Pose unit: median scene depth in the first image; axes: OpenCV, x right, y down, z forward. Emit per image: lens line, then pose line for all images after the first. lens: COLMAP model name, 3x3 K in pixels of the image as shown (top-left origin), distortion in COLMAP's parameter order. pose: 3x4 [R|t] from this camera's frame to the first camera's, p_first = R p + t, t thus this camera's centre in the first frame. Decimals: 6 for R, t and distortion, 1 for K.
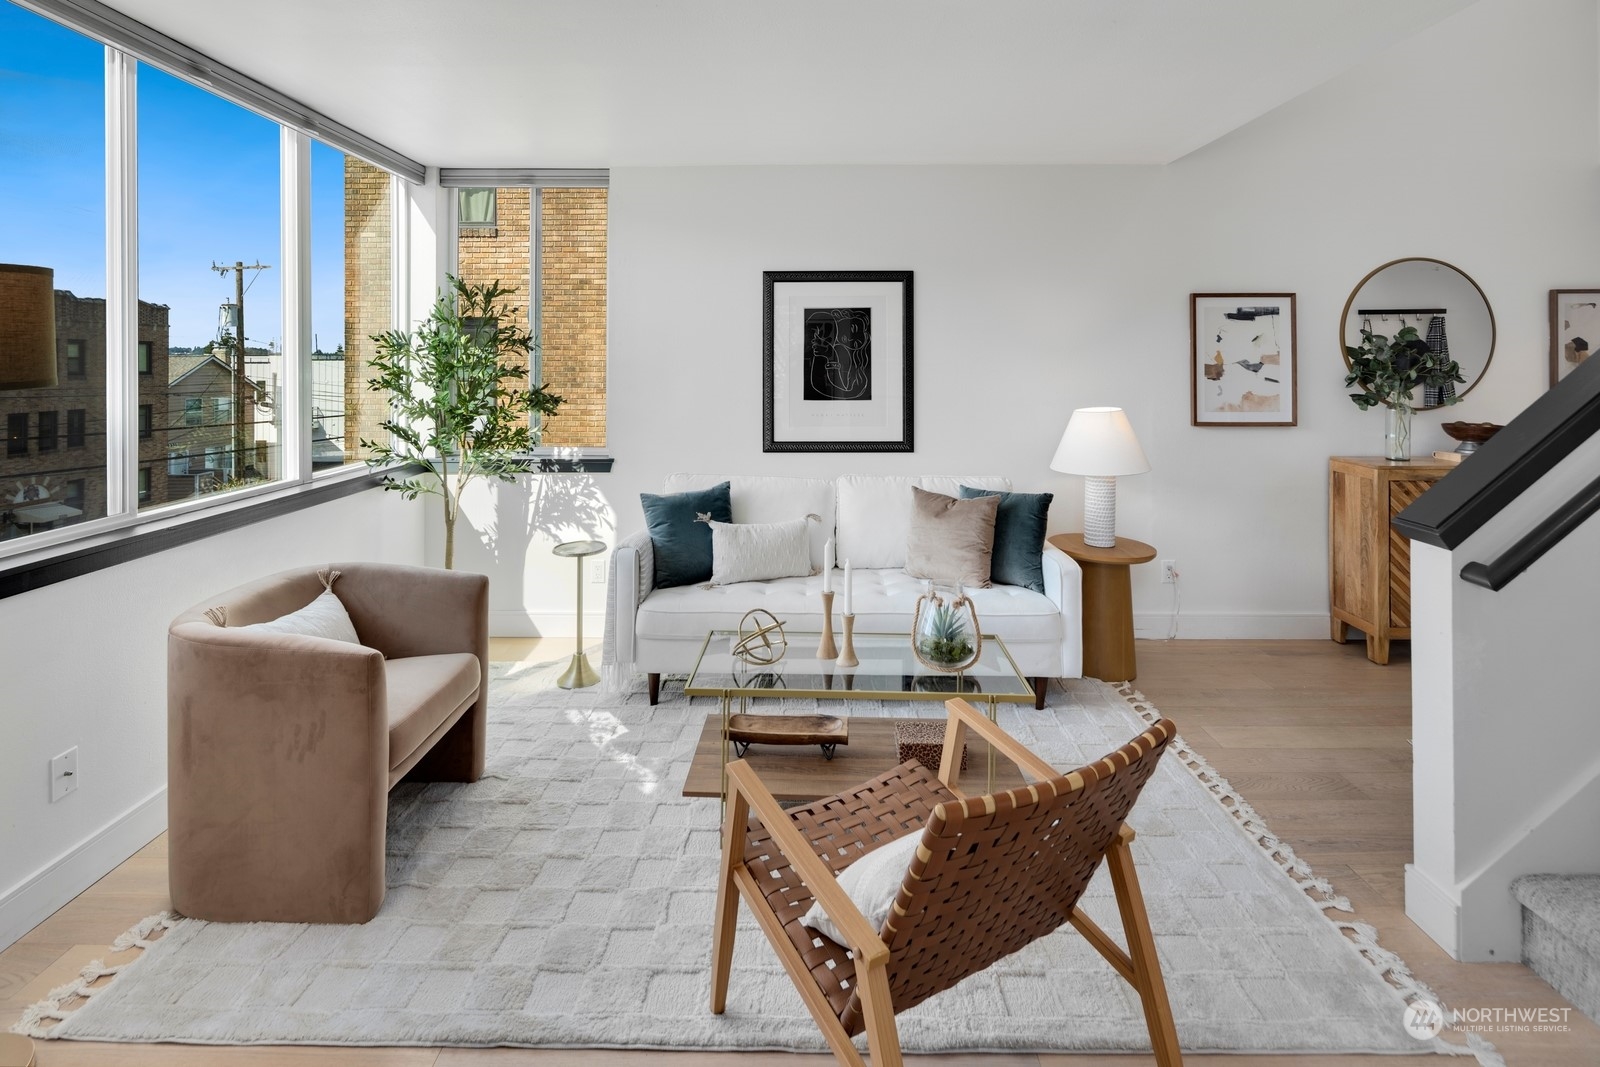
lens RADIAL K [[782.8, 0, 789.1], [0, 782.8, 356.4], [0, 0, 1]] dist [0.009834, -0.005005]
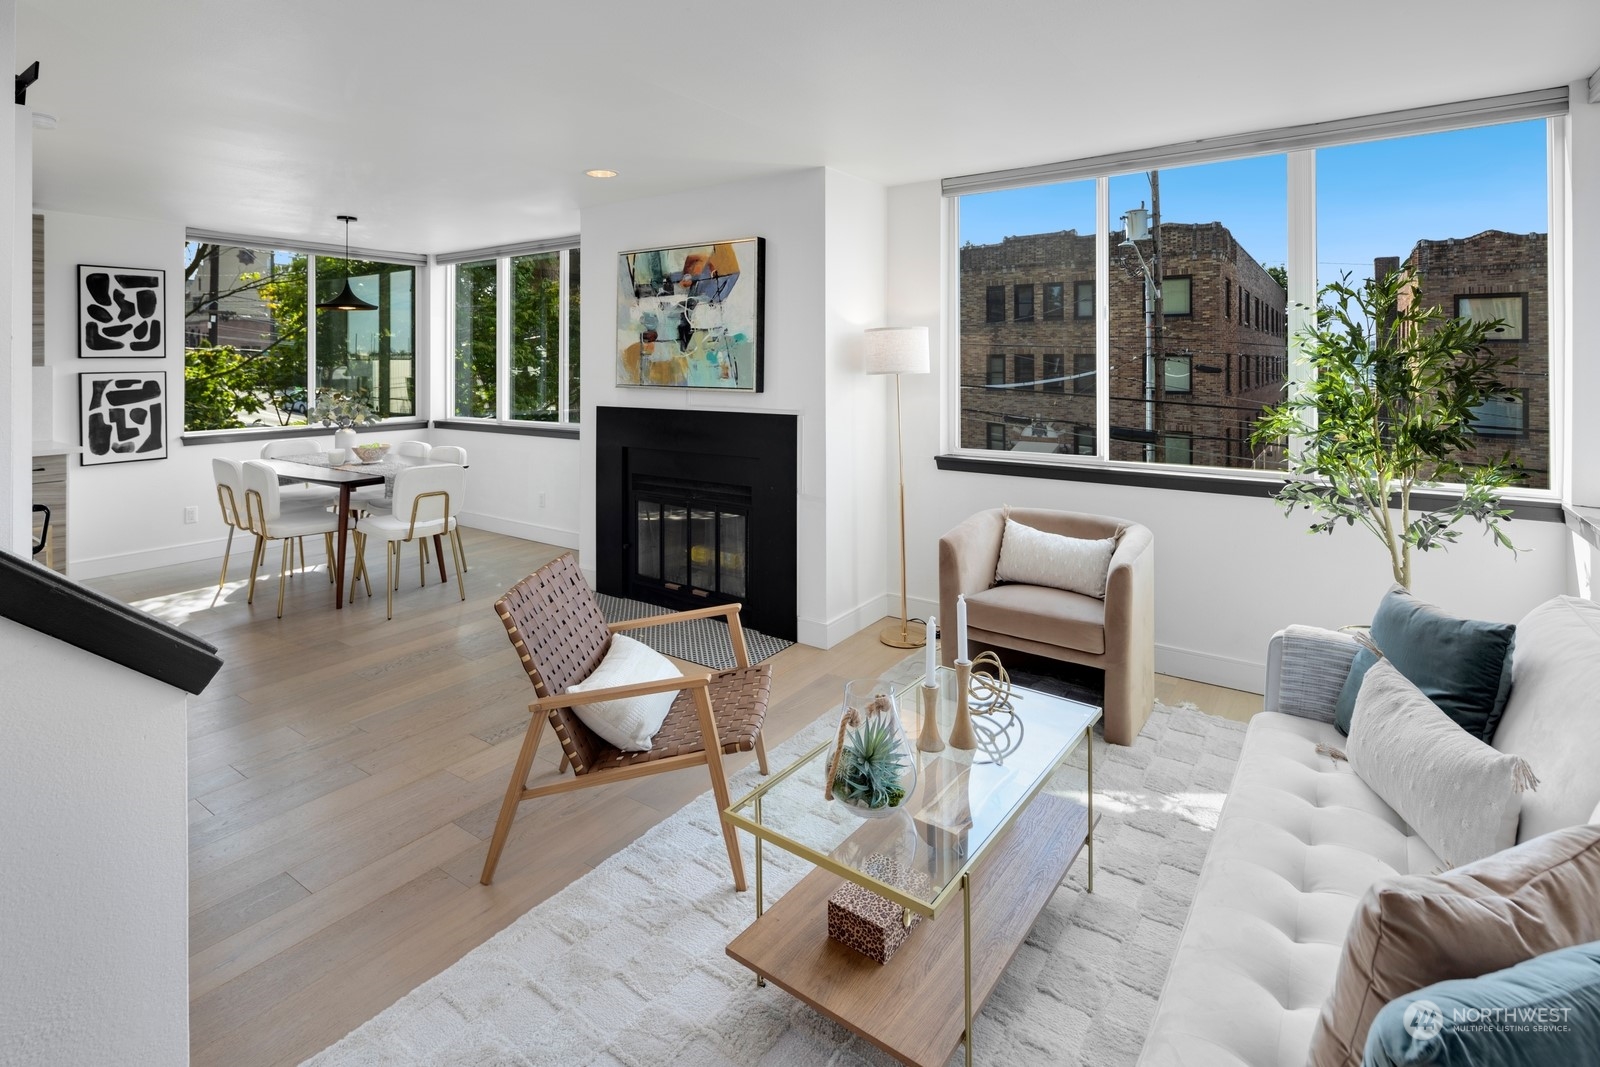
lens RADIAL K [[782.8, 0, 790.3], [0, 782.8, 360.3], [0, 0, 1]] dist [0.009834, -0.005005]
pose [[-0.571526, 0.001520, -0.820582, 0.561308], [0.006844, 0.999972, -0.002914, -0.001010], [0.820555, -0.007282, -0.571521, 0.922194]]
